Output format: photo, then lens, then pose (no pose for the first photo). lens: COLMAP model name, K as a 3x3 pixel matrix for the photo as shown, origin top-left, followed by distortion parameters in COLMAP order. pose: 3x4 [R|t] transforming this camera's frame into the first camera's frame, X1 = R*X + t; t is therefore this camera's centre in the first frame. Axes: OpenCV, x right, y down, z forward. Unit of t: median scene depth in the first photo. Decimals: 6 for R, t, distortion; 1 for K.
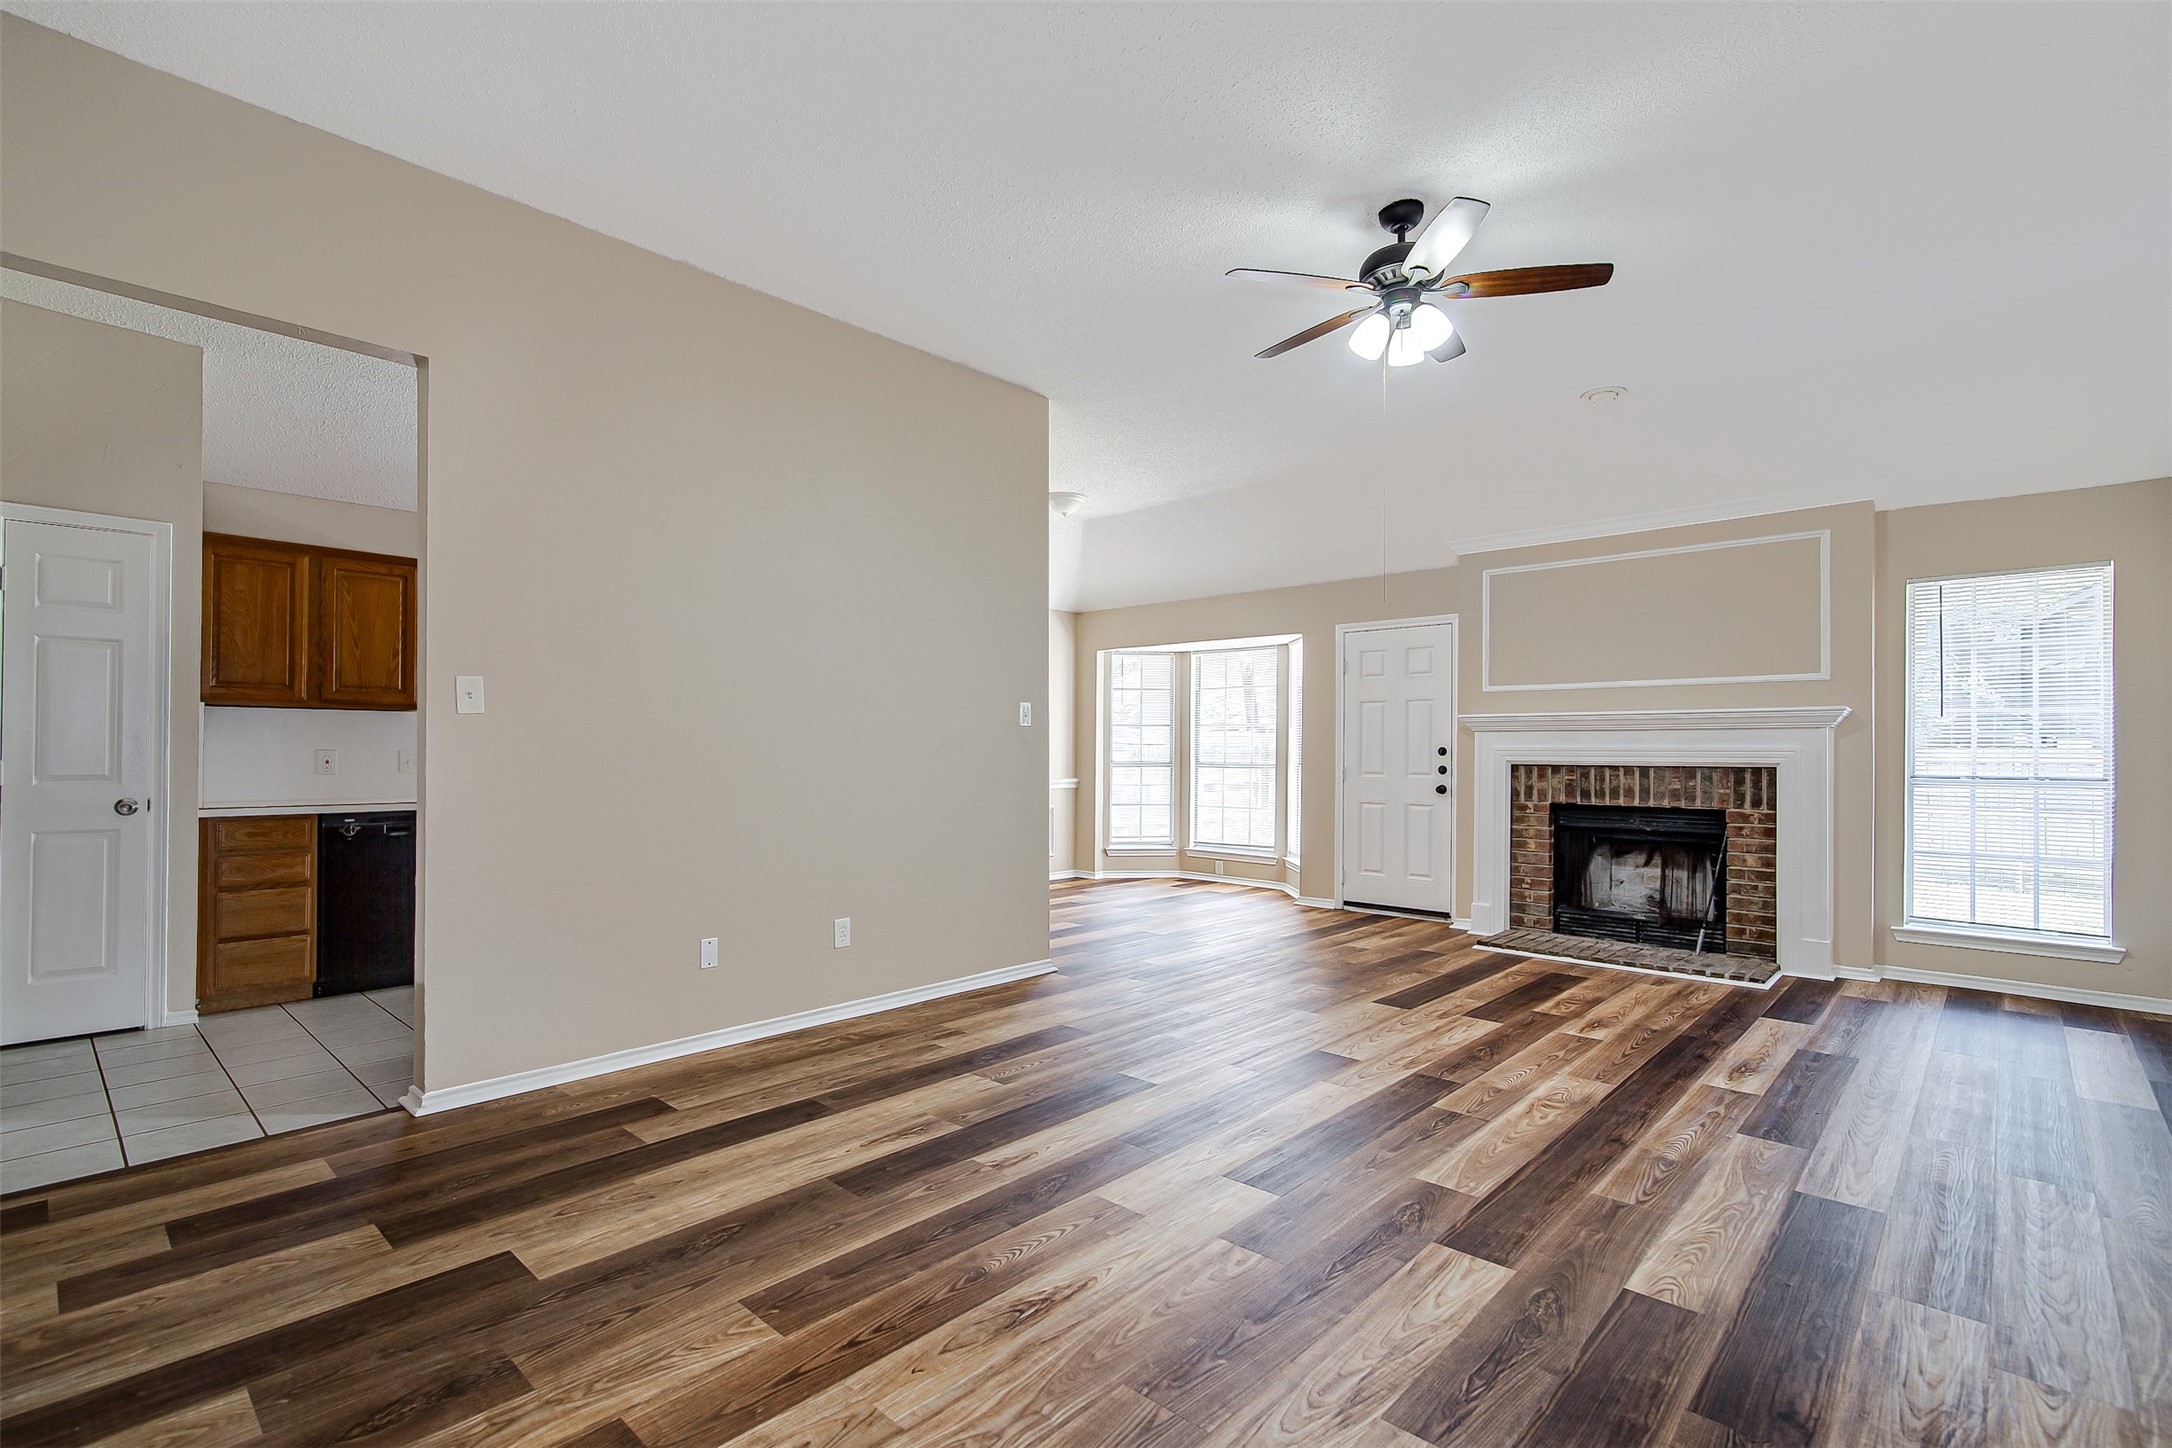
lens RADIAL K [[992.1, 0, 1083.9], [0, 992.1, 741.9], [0, 0, 1]] dist [-0.000432, 0.000939]
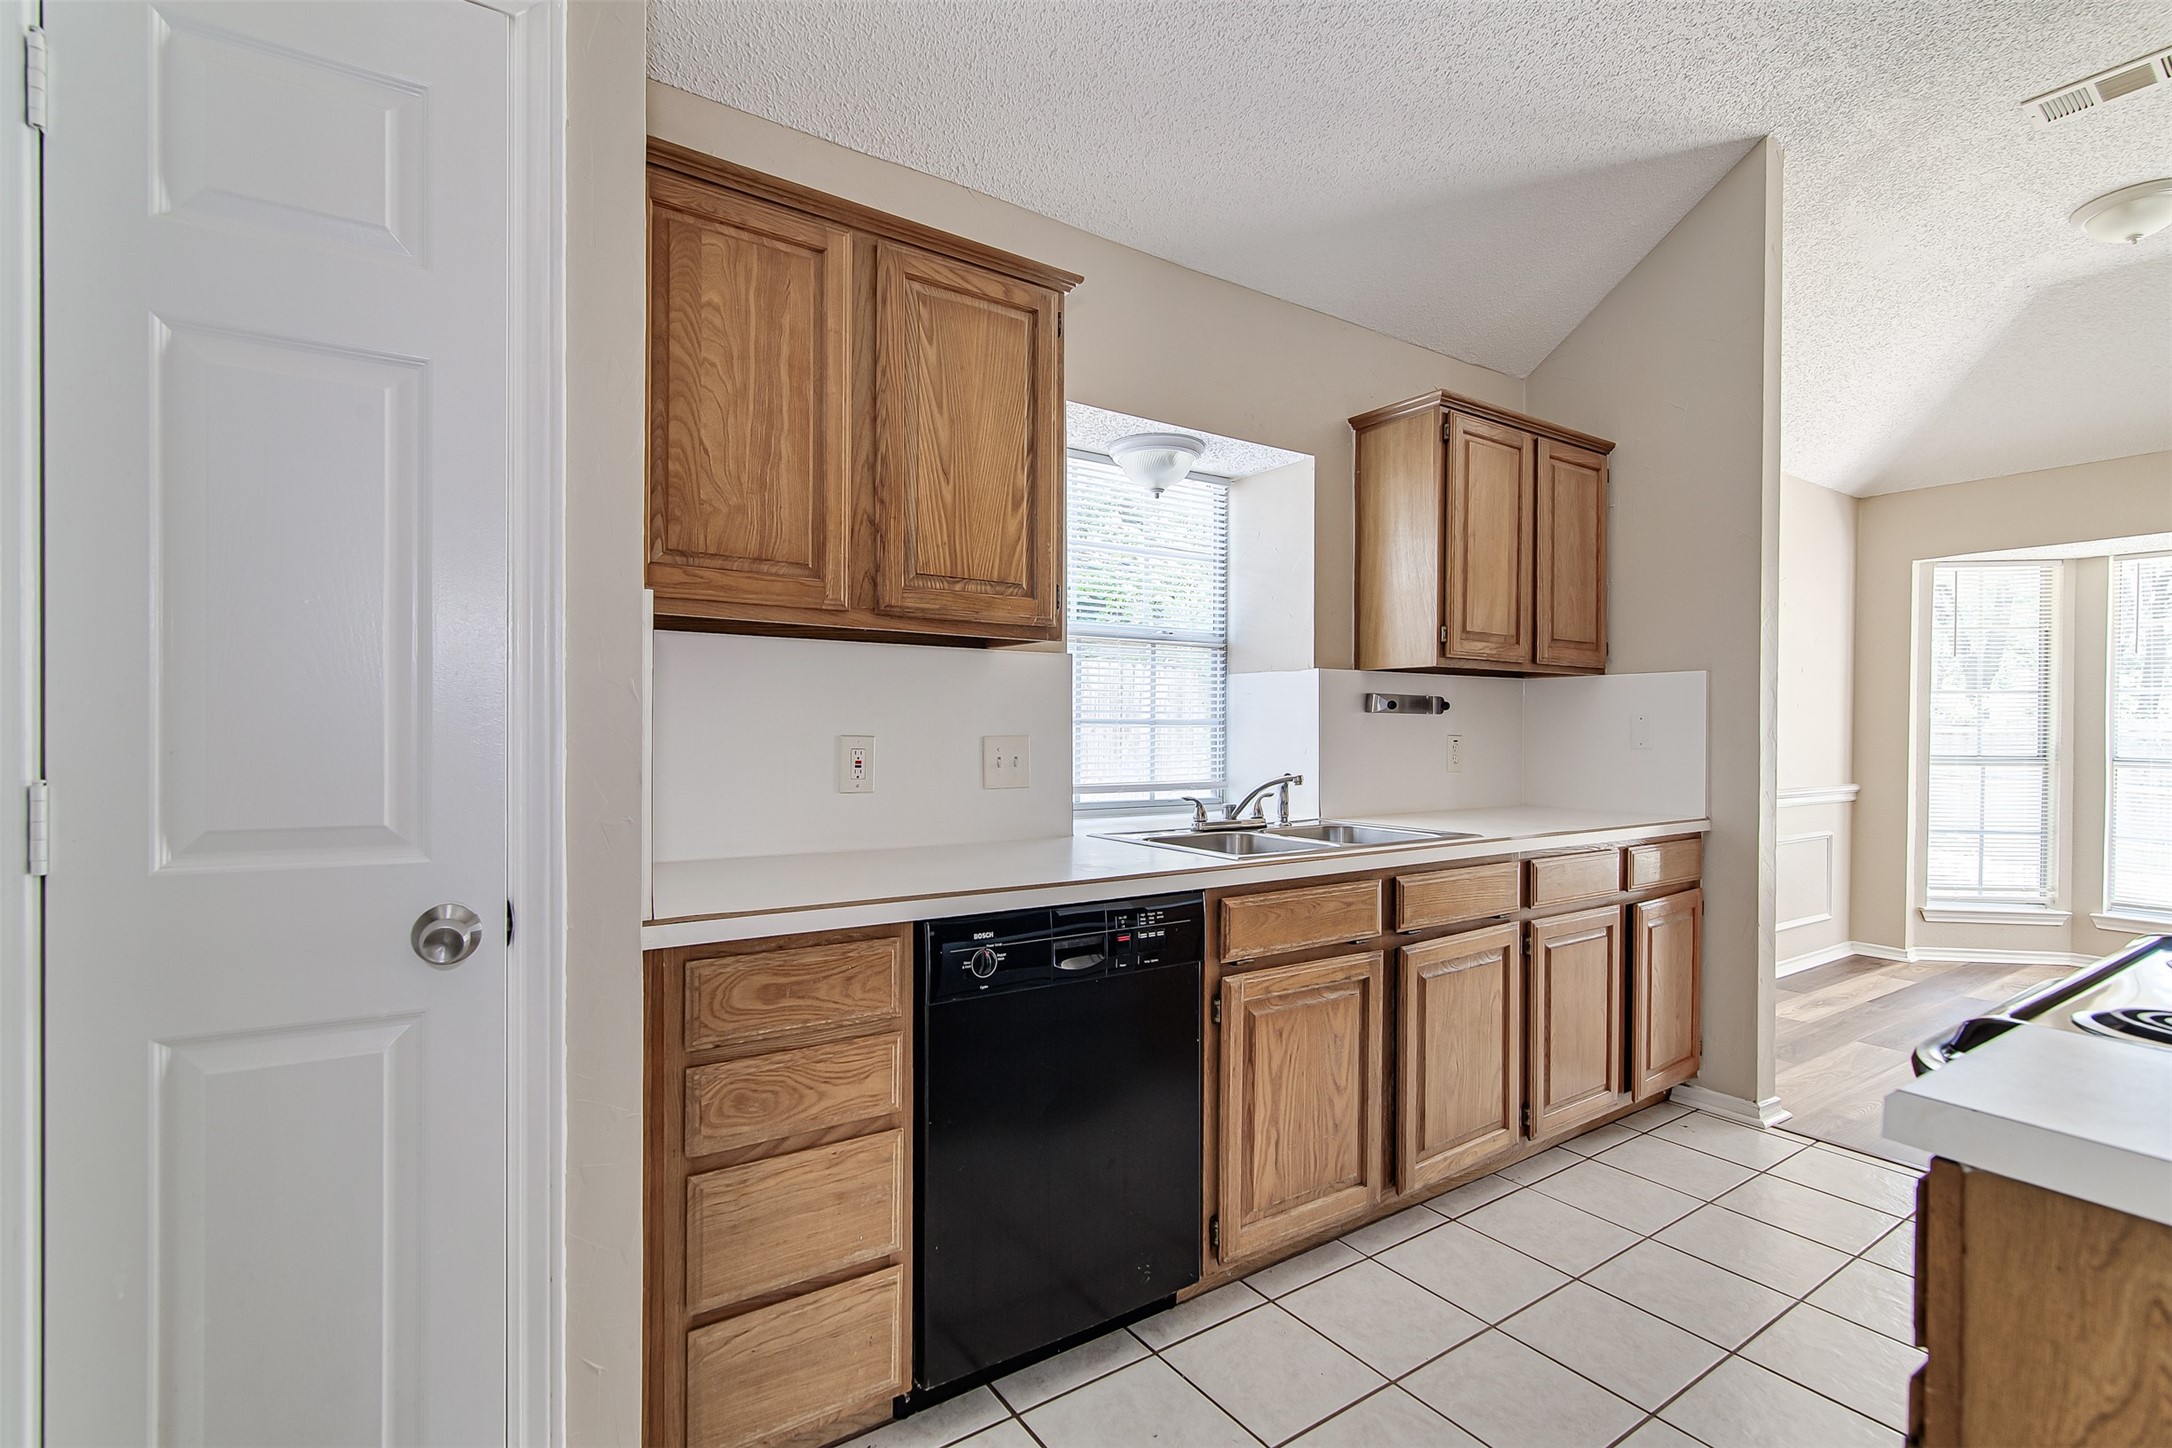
lens RADIAL K [[986.3, 0, 1081.6], [0, 986.3, 739.0], [0, 0, 1]] dist [-0.000064, 0.000128]
pose [[0.974178, 0.002319, -0.225771, -0.605598], [0.000795, 0.999906, 0.013698, 0.003895], [0.225782, -0.013524, 0.974084, 0.642077]]
